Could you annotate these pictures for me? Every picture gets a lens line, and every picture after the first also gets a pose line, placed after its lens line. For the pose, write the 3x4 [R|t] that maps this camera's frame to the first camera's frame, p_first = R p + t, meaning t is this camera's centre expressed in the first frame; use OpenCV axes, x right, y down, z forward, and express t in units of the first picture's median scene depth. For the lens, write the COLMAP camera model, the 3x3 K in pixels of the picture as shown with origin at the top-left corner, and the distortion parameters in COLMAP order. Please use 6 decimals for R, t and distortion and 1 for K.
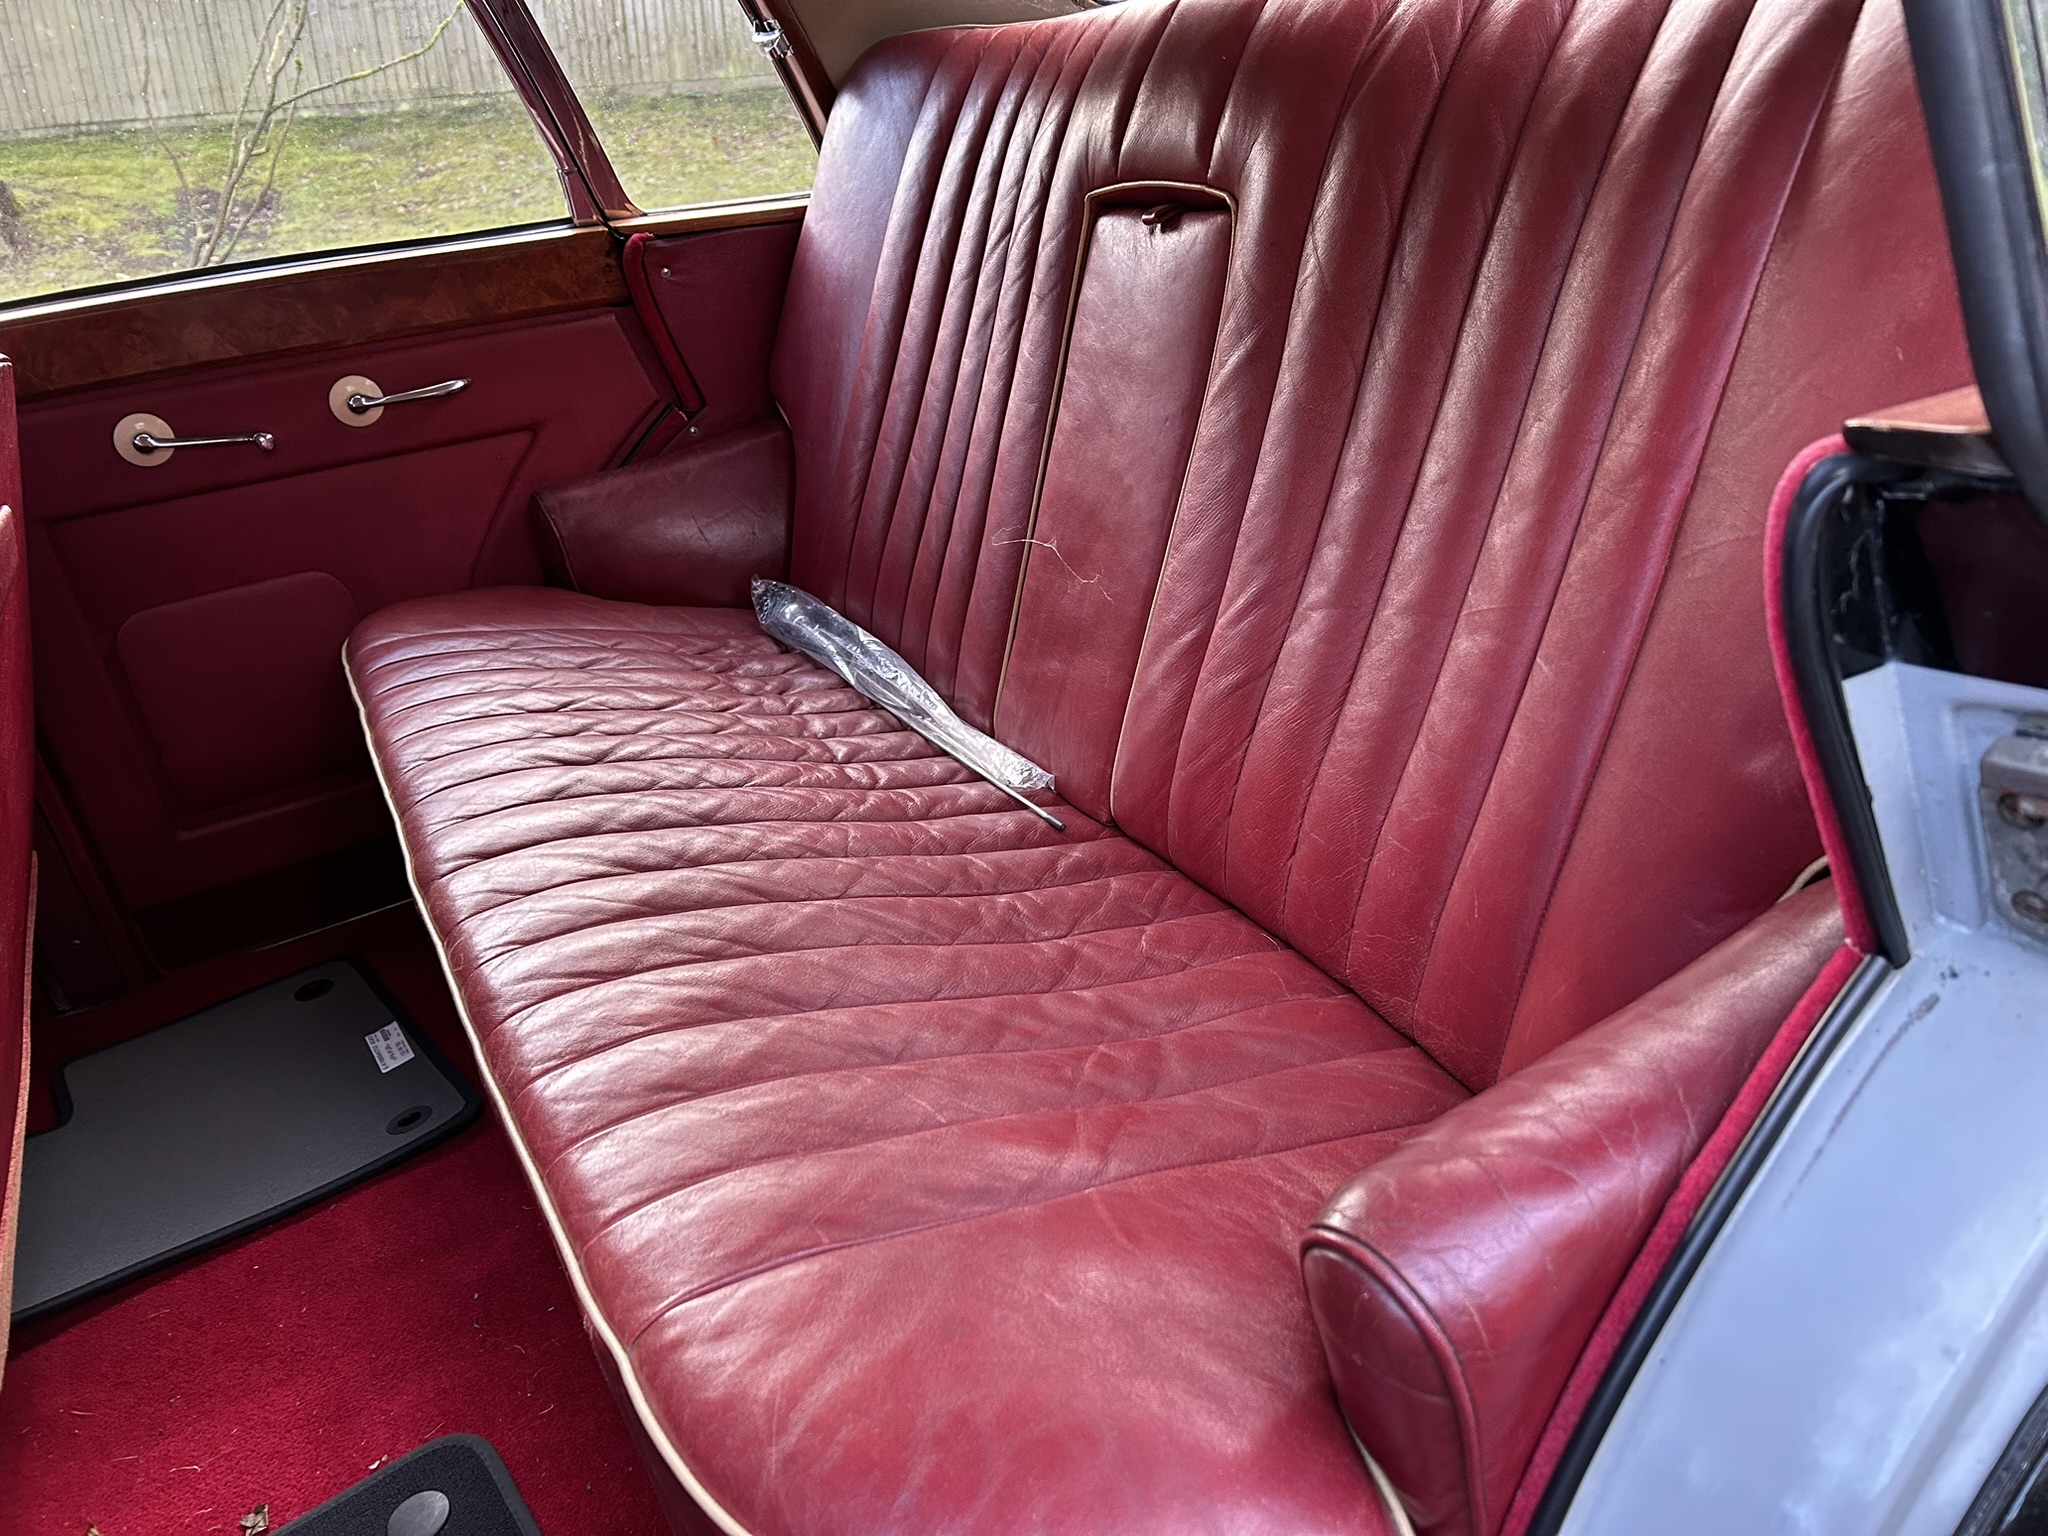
lens RADIAL K [[1525.8, 0, 1024.0], [0, 1525.8, 768.0], [0, 0, 1]] dist [0.039225, -0.073869]
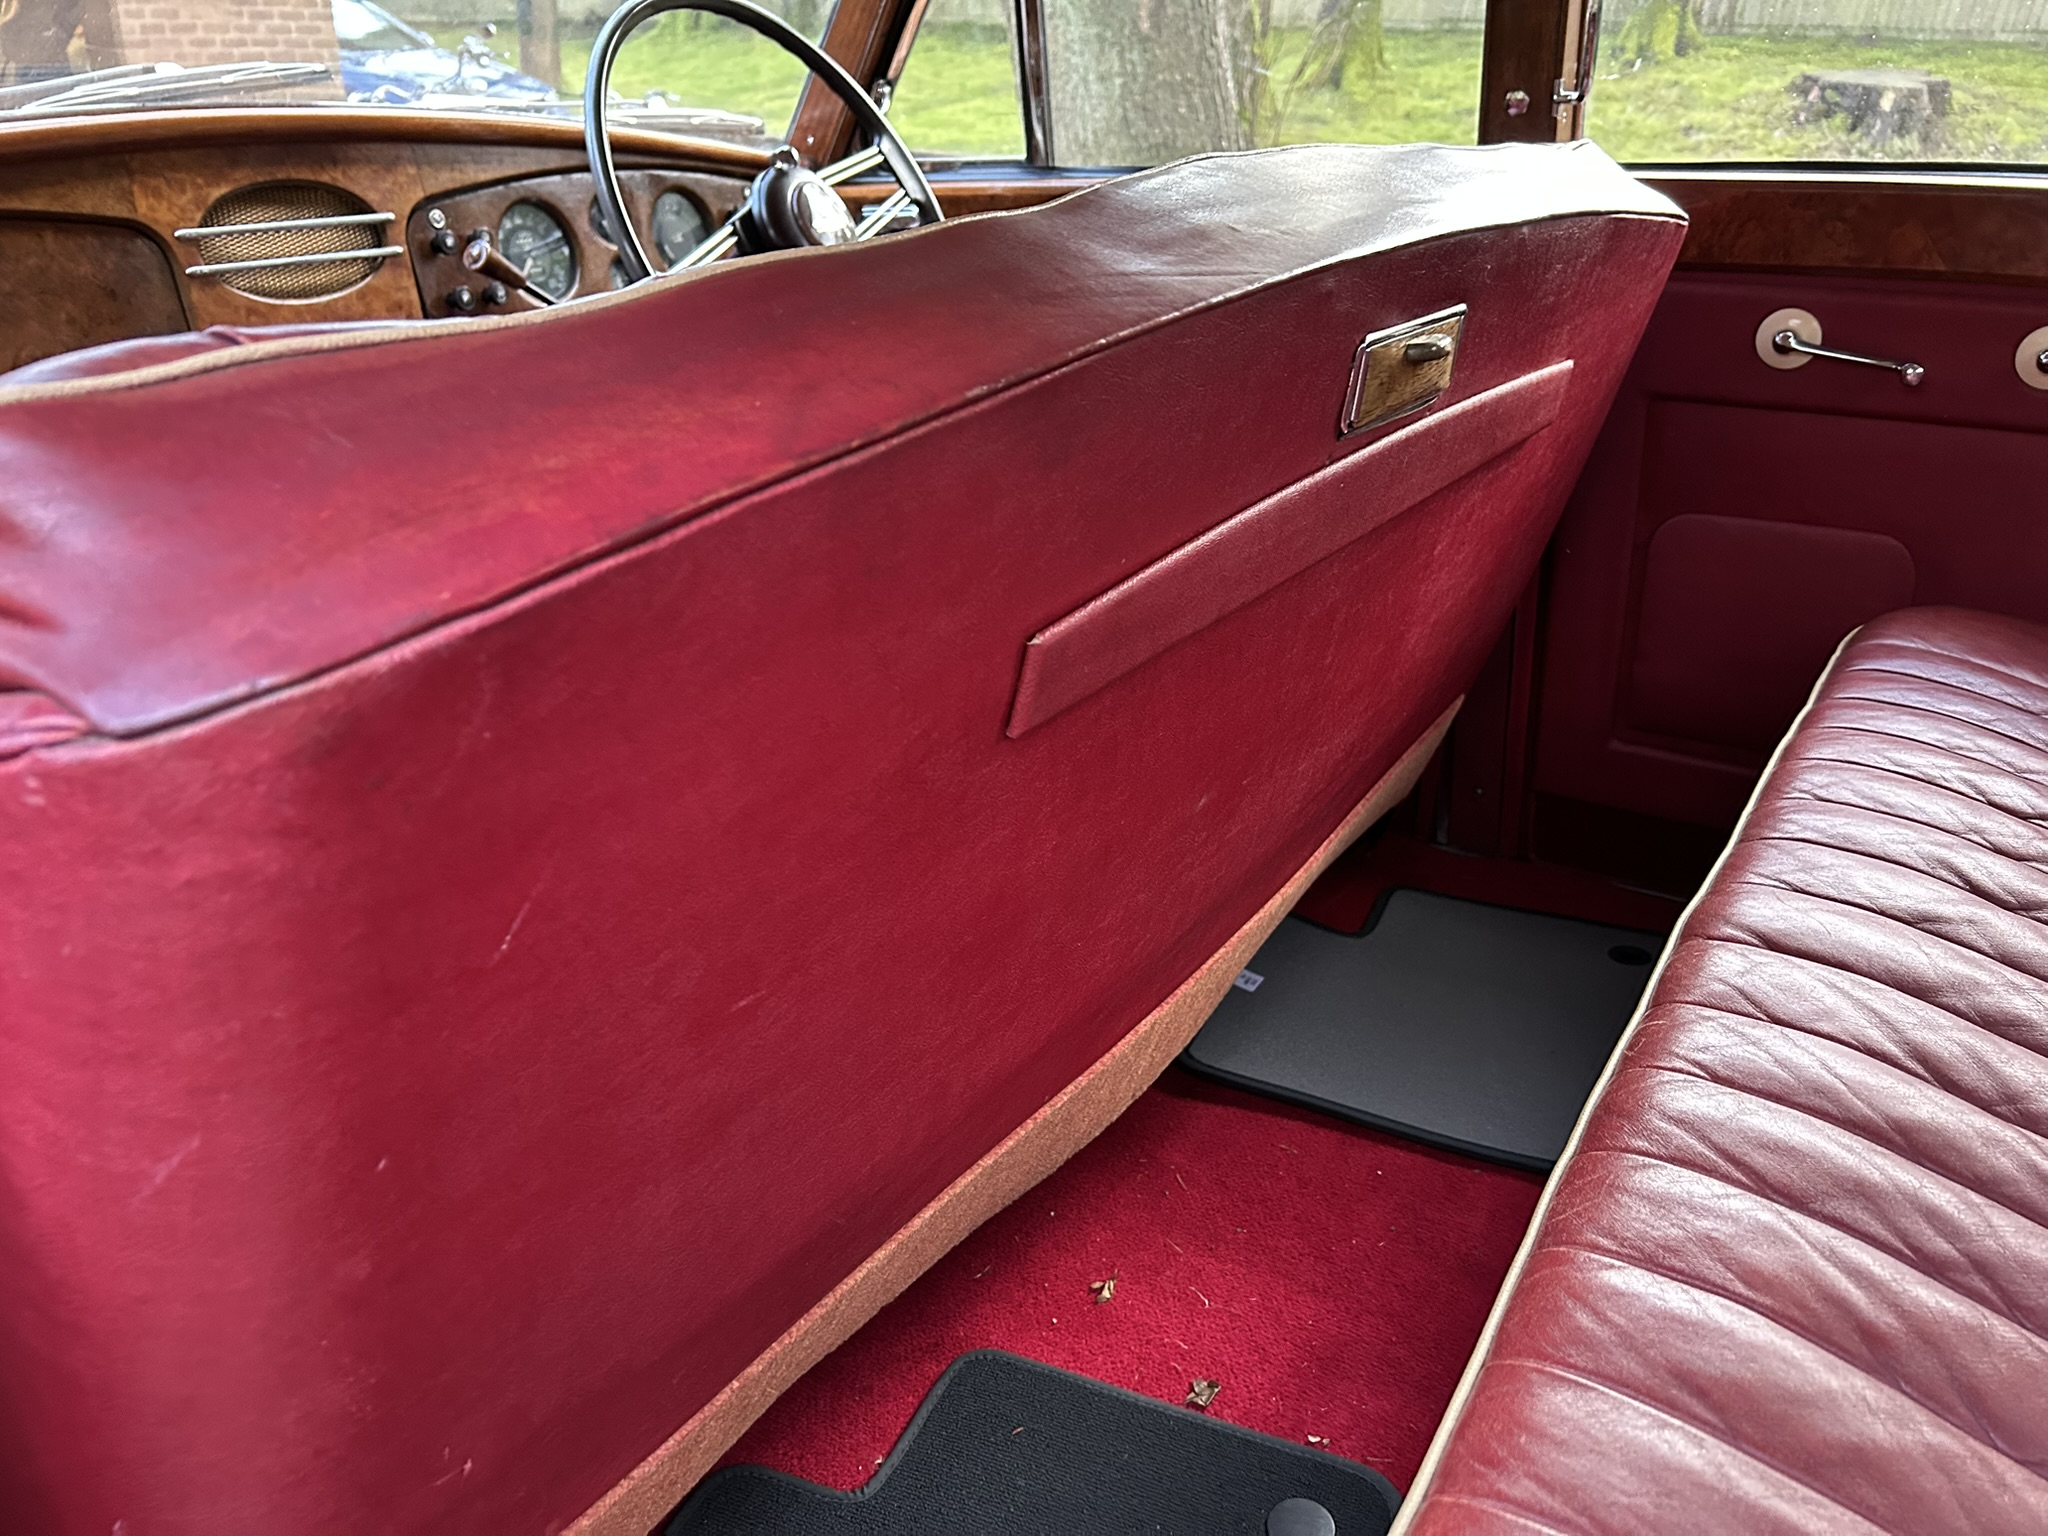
lens RADIAL K [[1517.7, 0, 1043.5], [0, 1517.7, 764.2], [0, 0, 1]] dist [0.049084, -0.071660]
pose [[0.474832, 0.444942, -0.759316, 0.013251], [-0.409600, 0.875373, 0.256808, -0.063458], [0.778949, 0.189075, 0.597903, 0.229931]]
